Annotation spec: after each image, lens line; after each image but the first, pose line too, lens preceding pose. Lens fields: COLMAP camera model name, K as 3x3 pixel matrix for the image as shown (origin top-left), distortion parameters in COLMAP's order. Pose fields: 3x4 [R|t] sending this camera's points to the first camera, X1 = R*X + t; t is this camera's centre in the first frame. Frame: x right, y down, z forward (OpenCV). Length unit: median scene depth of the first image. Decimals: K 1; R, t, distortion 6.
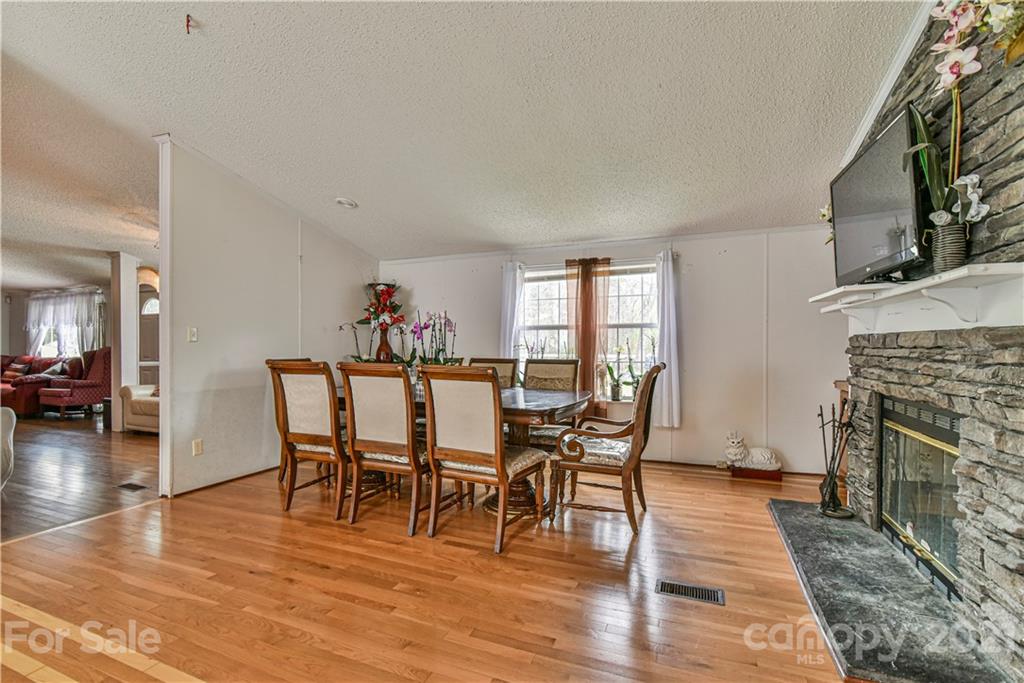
lens RADIAL K [[471.1, 0, 507.9], [0, 471.1, 343.5], [0, 0, 1]] dist [-0.021566, -0.000203]
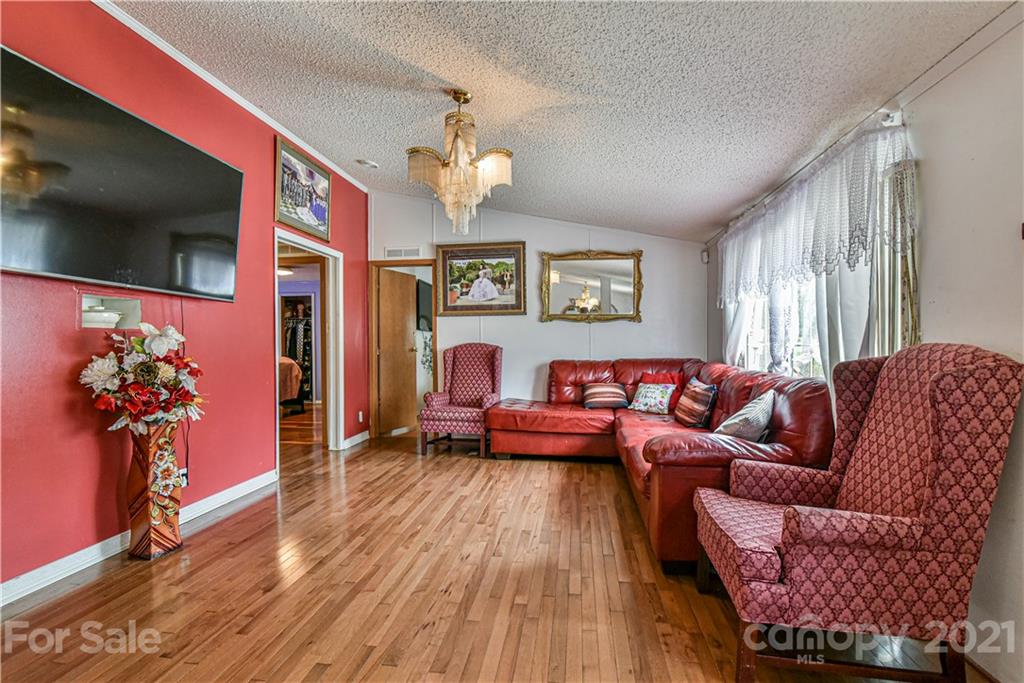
lens RADIAL K [[478.5, 0, 508.8], [0, 478.5, 338.6], [0, 0, 1]] dist [-0.001252, -0.000115]
pose [[0.227982, -0.002488, -0.973662, -0.671789], [0.005546, 0.999984, -0.001257, 0.002129], [0.973649, -0.005113, 0.227993, 0.731470]]
